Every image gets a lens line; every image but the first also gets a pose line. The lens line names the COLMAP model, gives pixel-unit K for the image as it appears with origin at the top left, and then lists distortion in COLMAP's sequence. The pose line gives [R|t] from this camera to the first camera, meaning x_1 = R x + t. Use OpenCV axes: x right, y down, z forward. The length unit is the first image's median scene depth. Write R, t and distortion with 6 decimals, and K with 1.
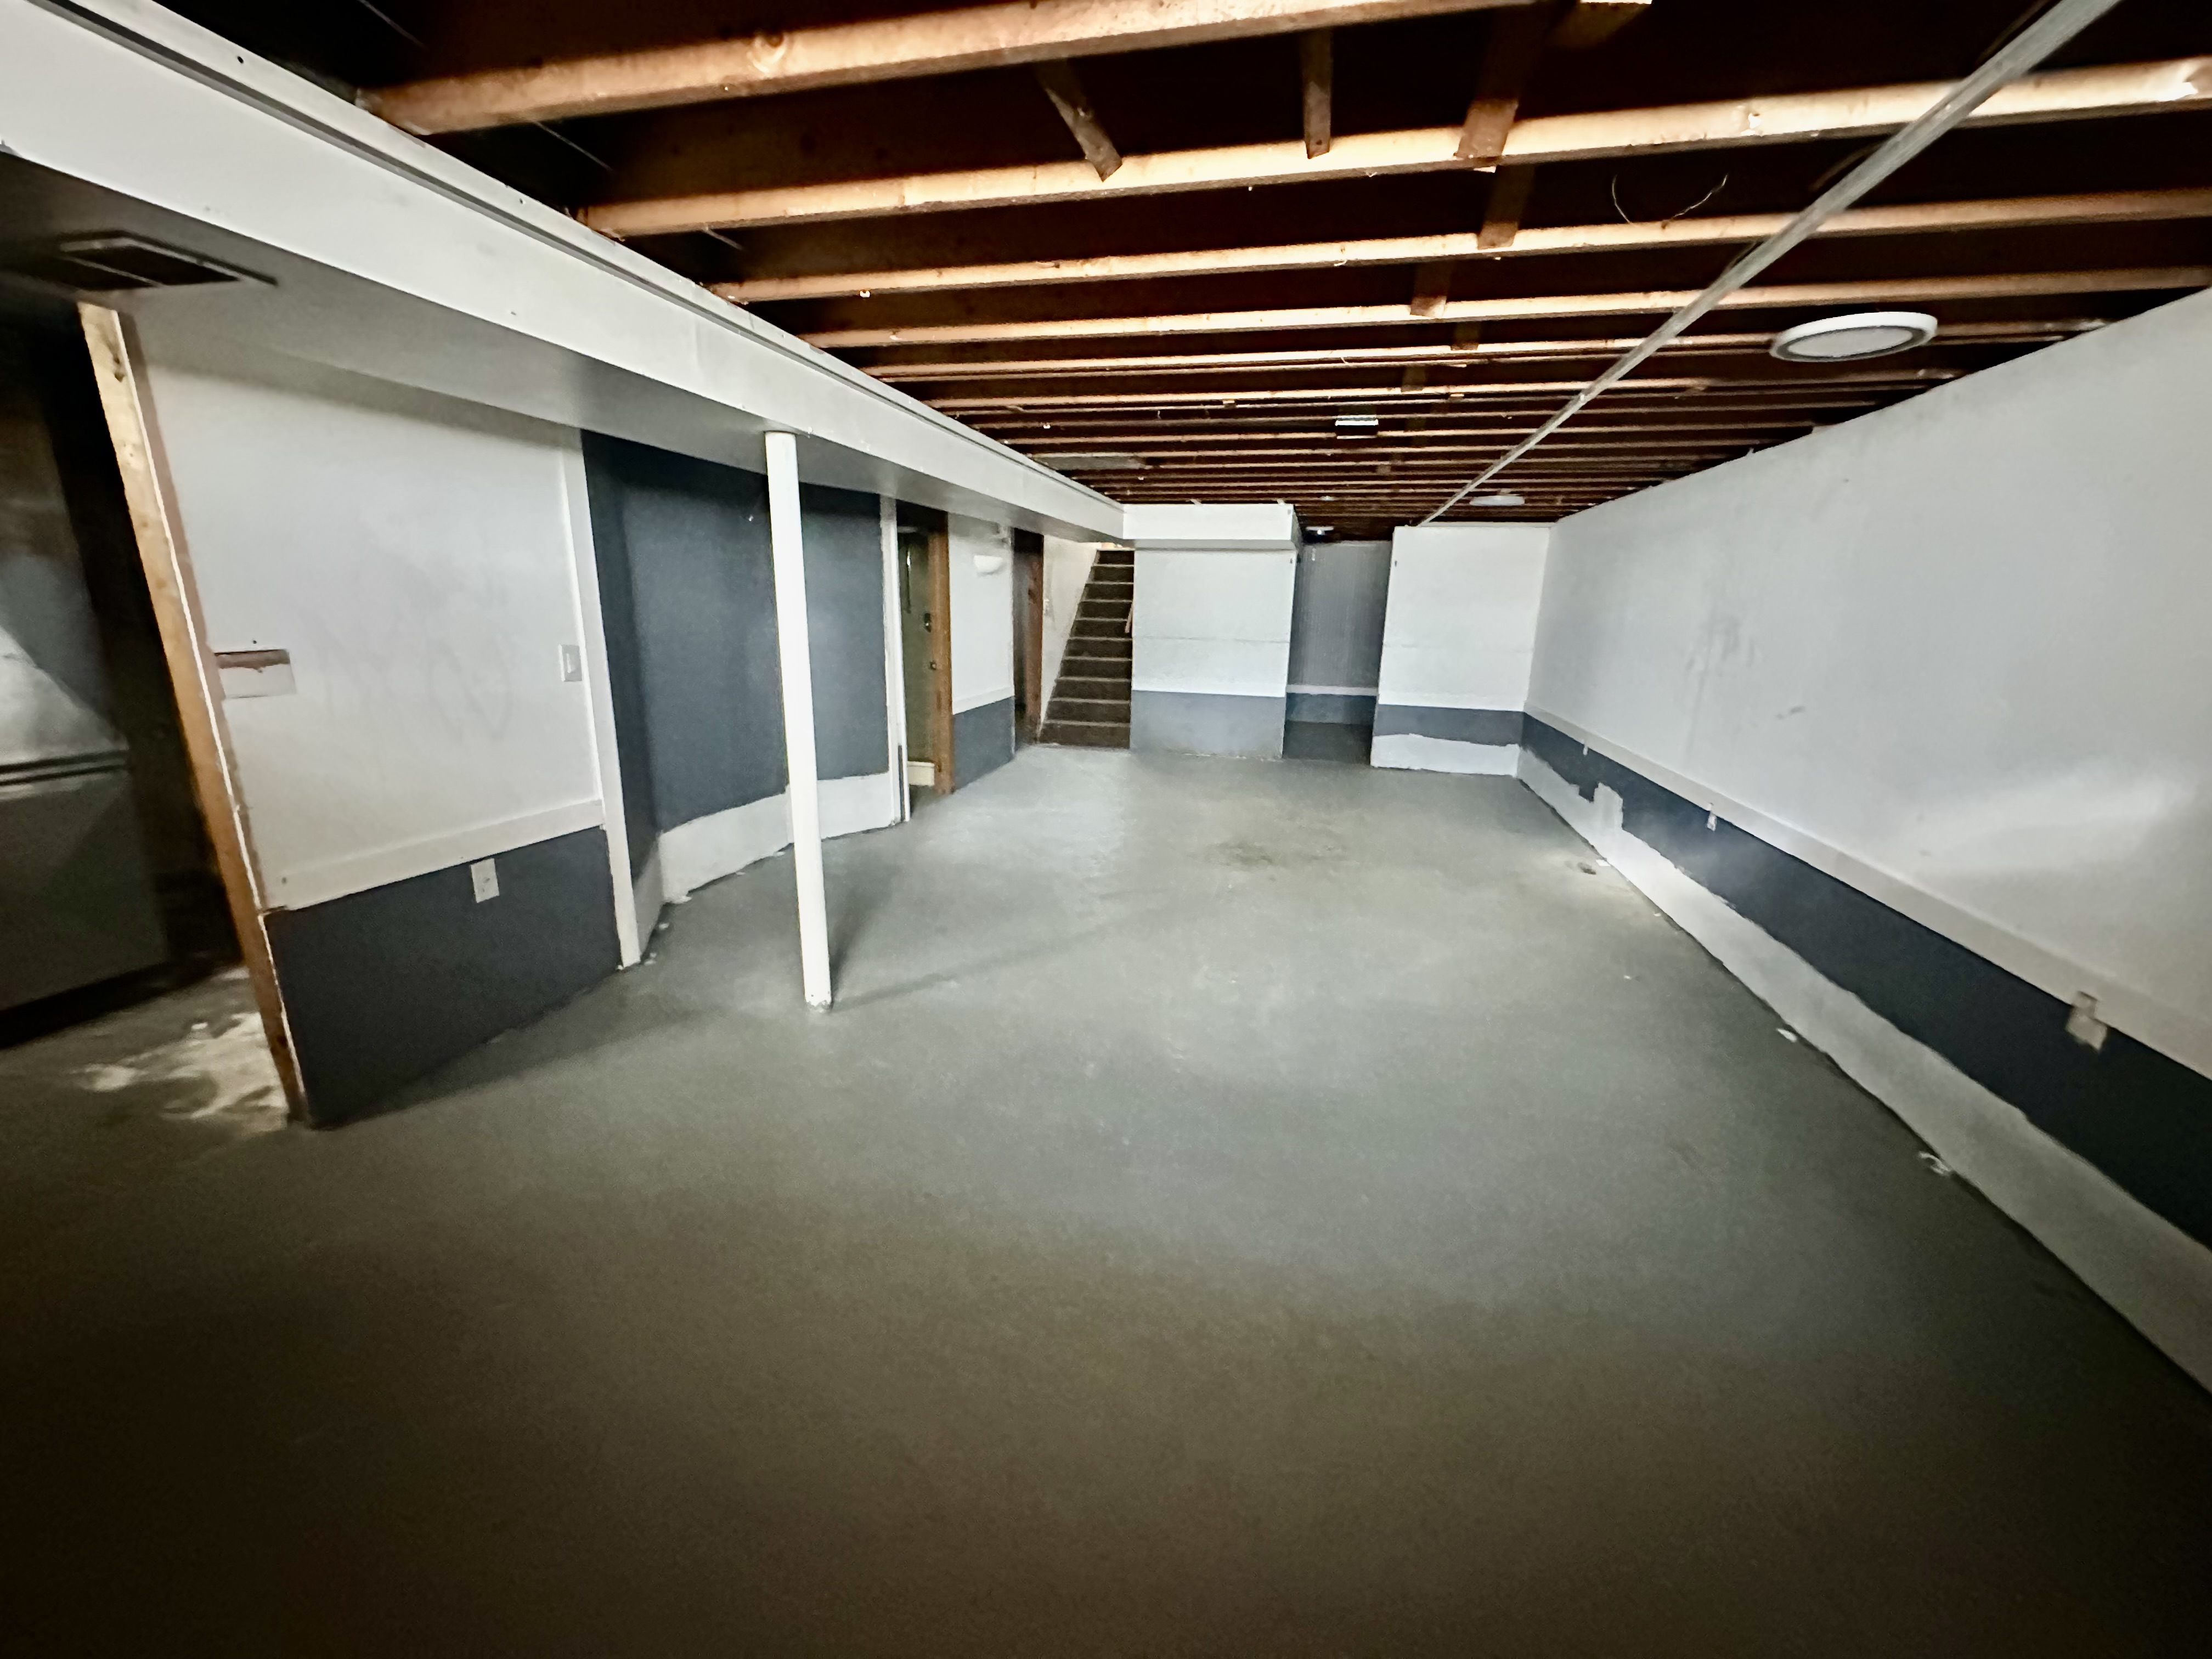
lens RADIAL K [[884.6, 0, 1103.2], [0, 884.6, 824.9], [0, 0, 1]] dist [-0.006187, 0.003044]
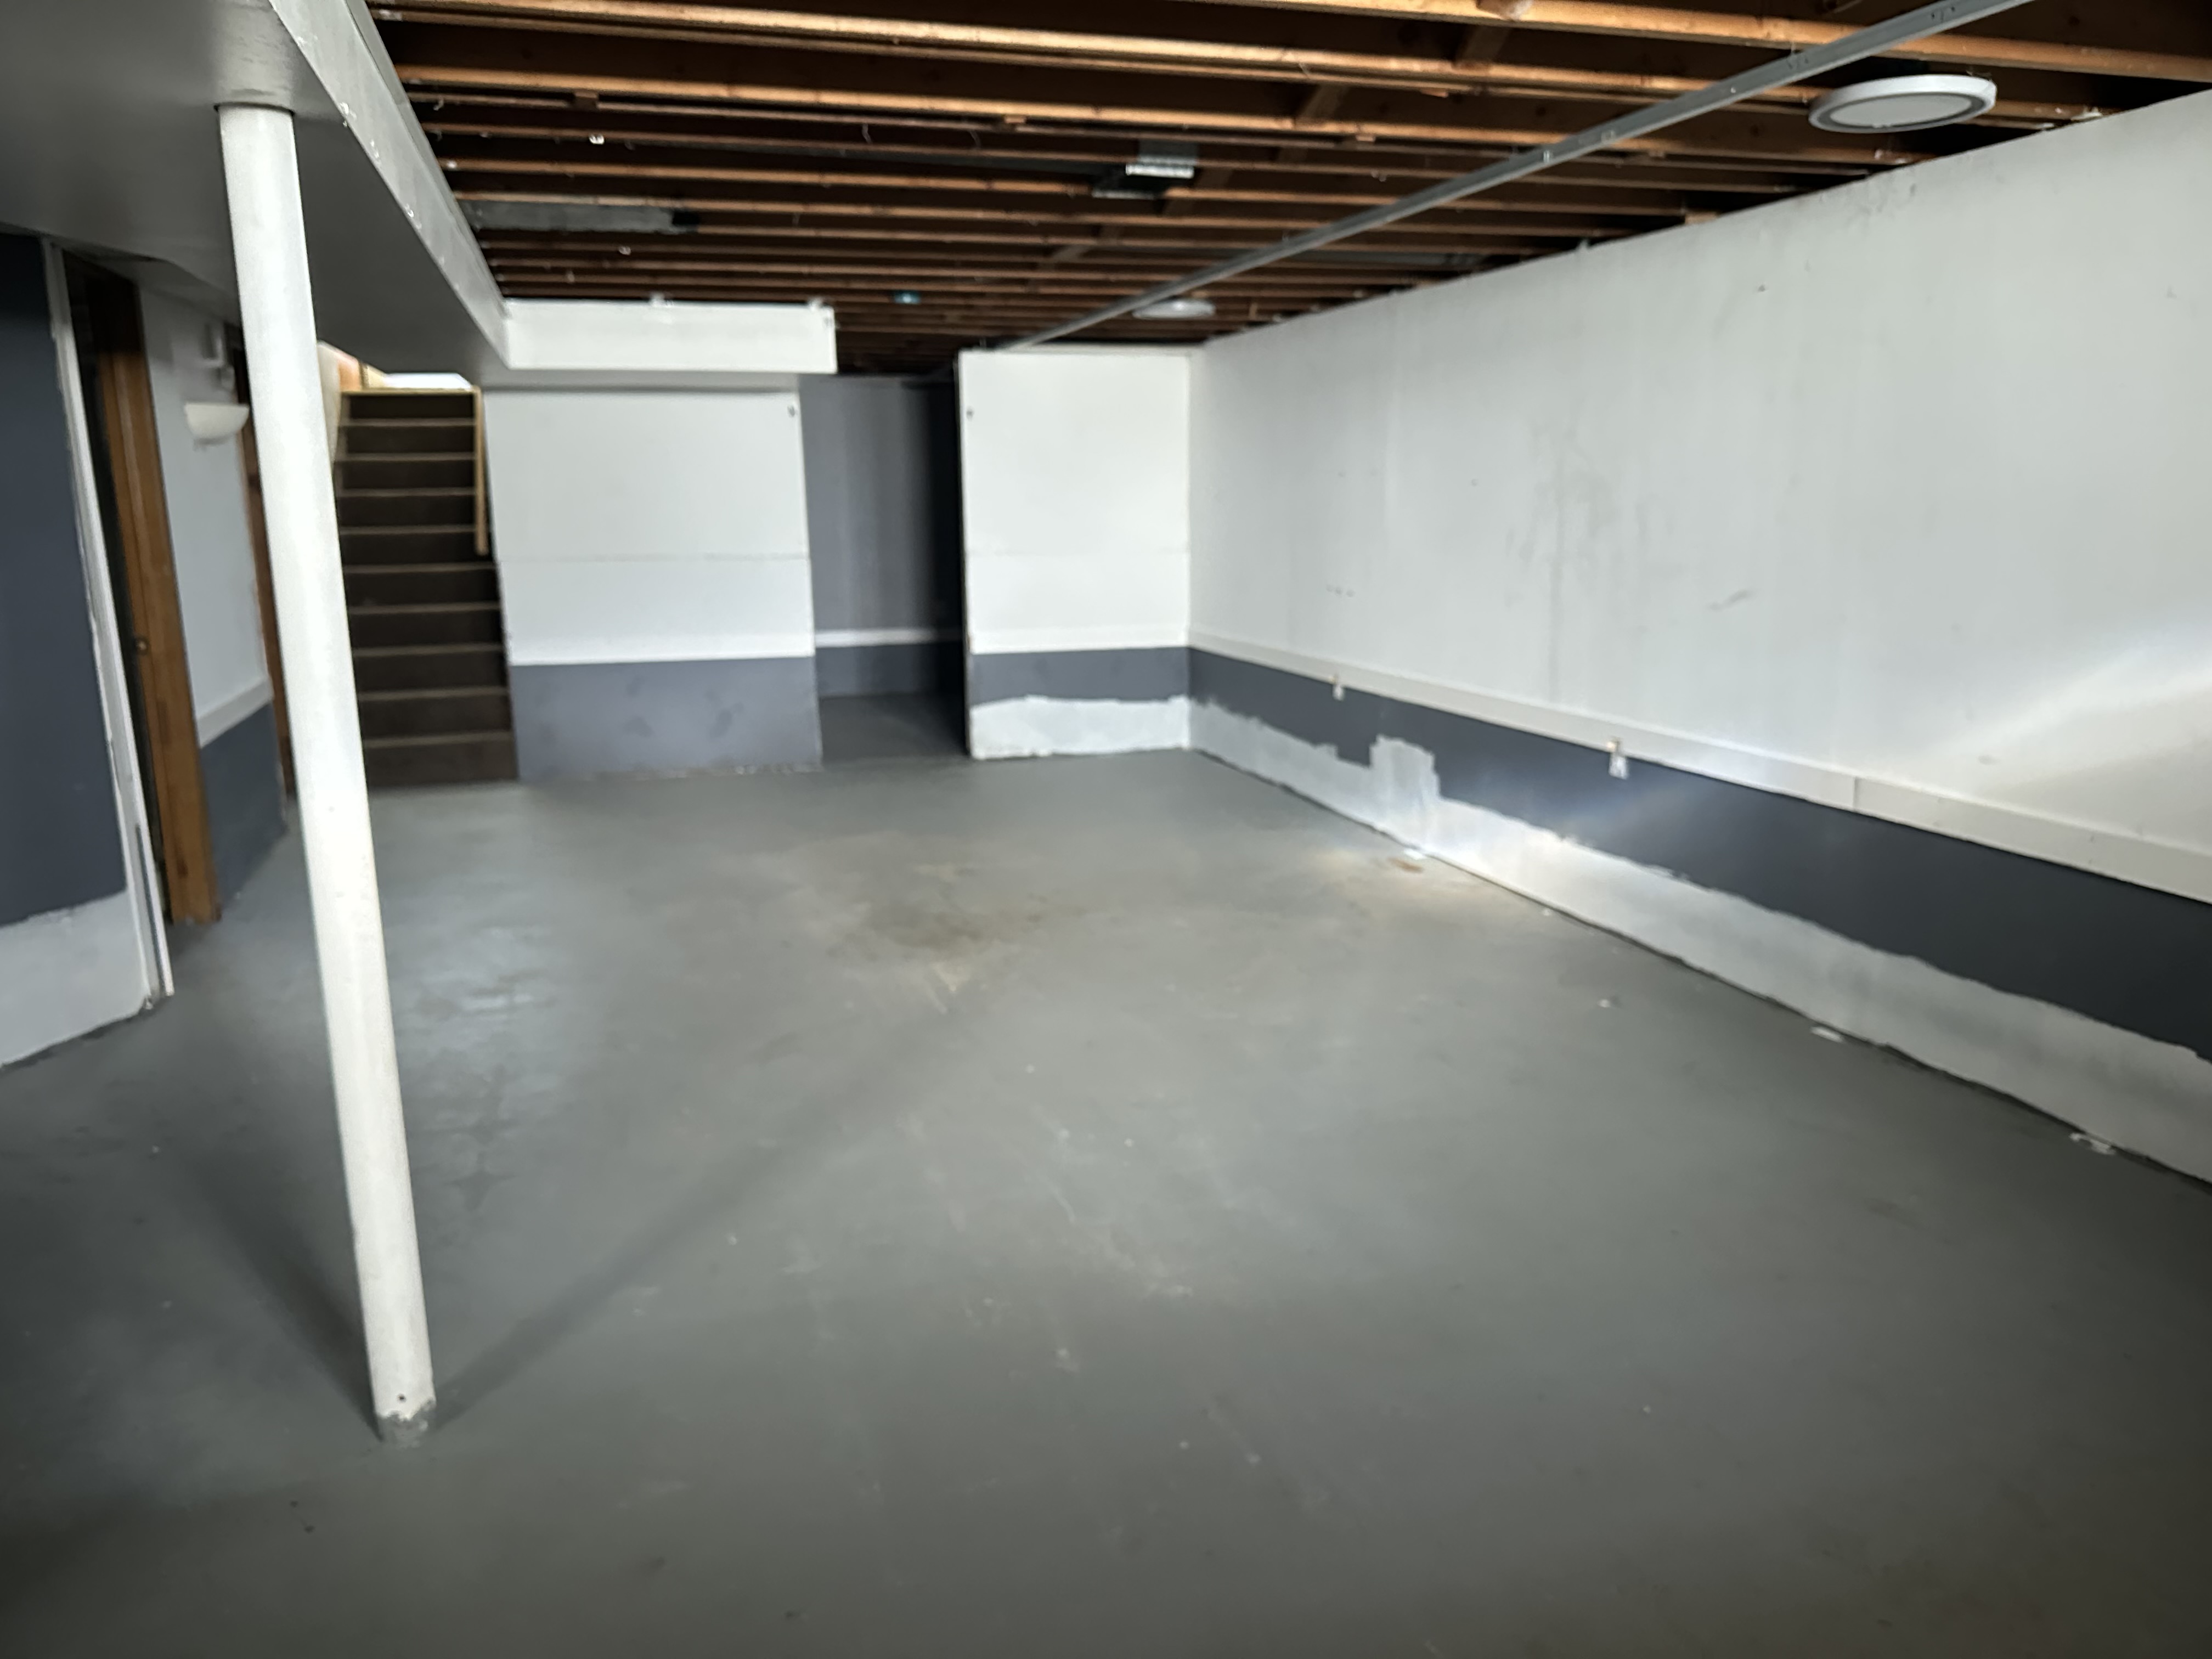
lens RADIAL K [[1585.5, 0, 1106.7], [0, 1585.5, 824.0], [0, 0, 1]] dist [0.043859, -0.061882]
pose [[0.858340, -0.138079, 0.494153, -0.230473], [0.157131, 0.987573, 0.003020, -0.020075], [-0.488429, 0.075054, 0.869370, 0.078147]]
